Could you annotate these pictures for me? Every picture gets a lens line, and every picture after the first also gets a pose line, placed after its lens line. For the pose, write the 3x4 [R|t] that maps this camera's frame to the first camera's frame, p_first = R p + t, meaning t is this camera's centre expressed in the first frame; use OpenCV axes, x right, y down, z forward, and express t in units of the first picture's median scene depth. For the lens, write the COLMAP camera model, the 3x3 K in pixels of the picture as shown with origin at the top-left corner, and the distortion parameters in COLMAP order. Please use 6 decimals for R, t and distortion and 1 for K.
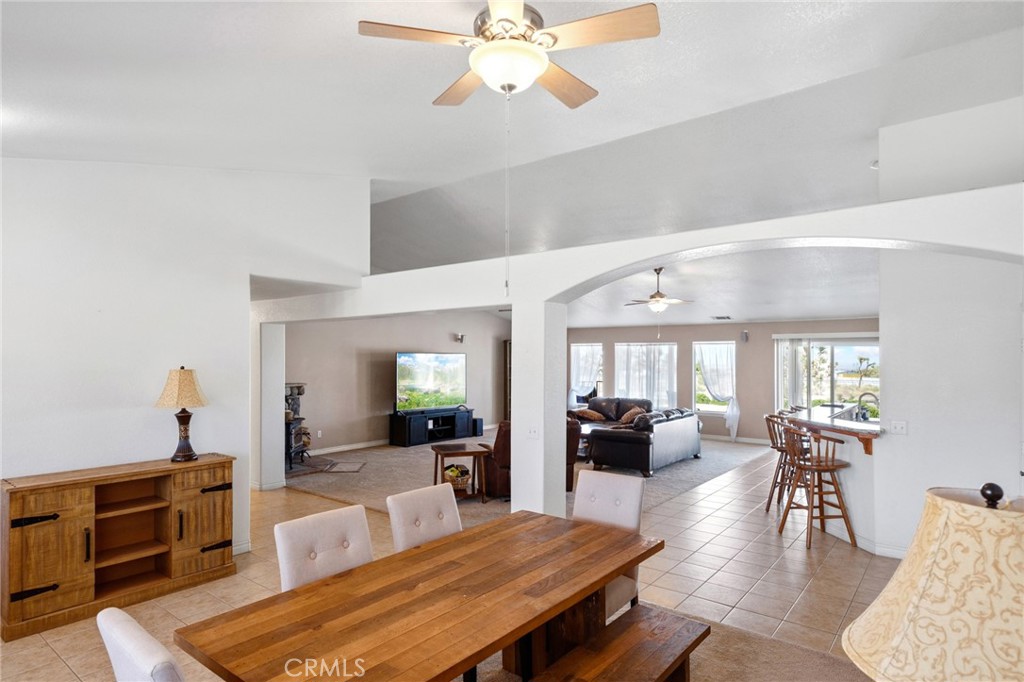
lens RADIAL K [[585.9, 0, 512.0], [0, 585.9, 341.0], [0, 0, 1]] dist [-0.005108, -0.000985]
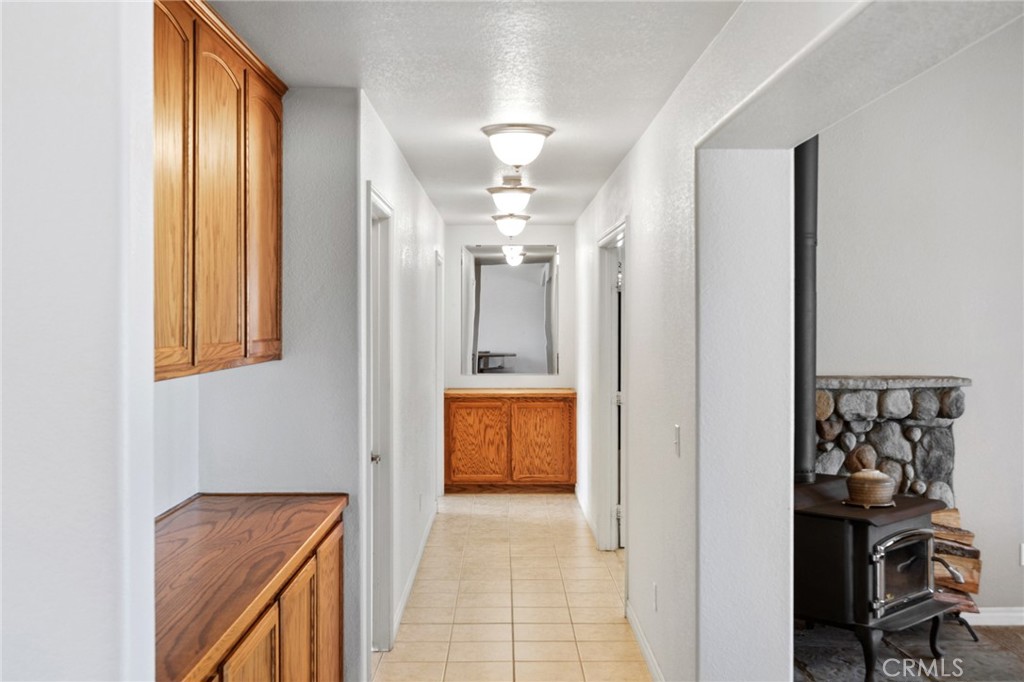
lens RADIAL K [[1039.3, 0, 512.0], [0, 1039.3, 341.0], [0, 0, 1]] dist [0.003647, -0.017956]
pose [[0.628309, 0.018850, -0.777736, -0.082005], [0.016140, 0.999175, 0.037257, 0.026819], [0.777797, -0.035962, 0.627486, 0.439678]]
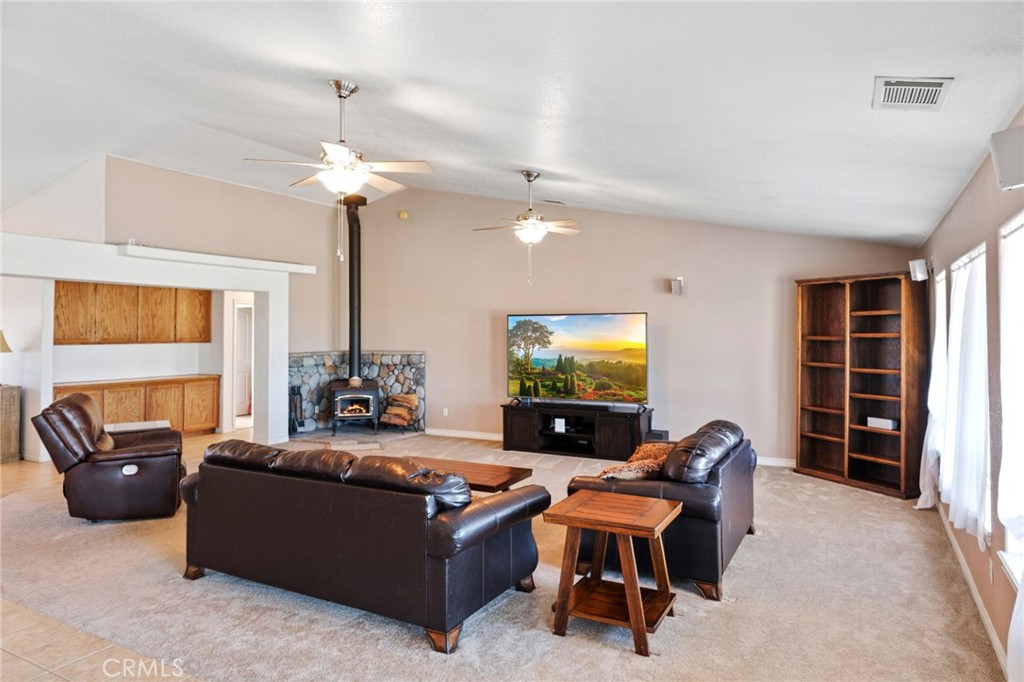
lens RADIAL K [[656.9, 0, 513.1], [0, 656.9, 322.4], [0, 0, 1]] dist [0.027650, 0.000043]
pose [[0.174305, -0.012117, -0.984617, 0.589538], [0.025630, 0.999641, -0.007764, 0.034155], [0.984358, -0.023882, 0.174553, 0.856630]]
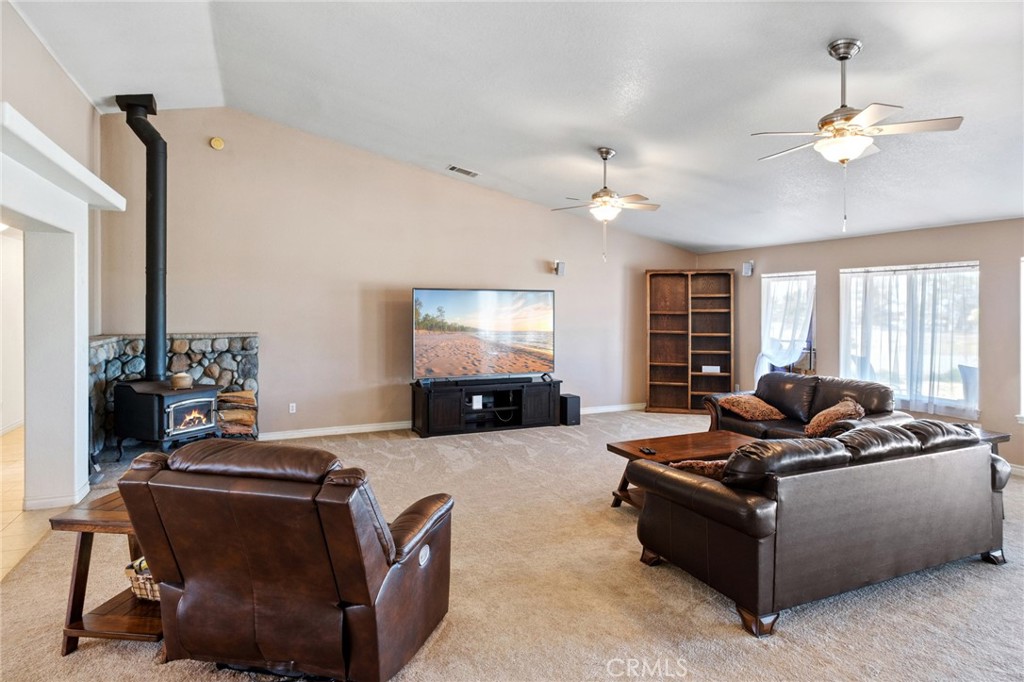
lens RADIAL K [[583.6, 0, 513.7], [0, 583.6, 306.3], [0, 0, 1]] dist [0.016178, 0.000398]
pose [[0.886574, 0.000630, -0.462587, 0.197361], [0.008369, 0.999814, 0.017402, 0.028167], [0.462512, -0.019299, 0.886403, 0.474859]]
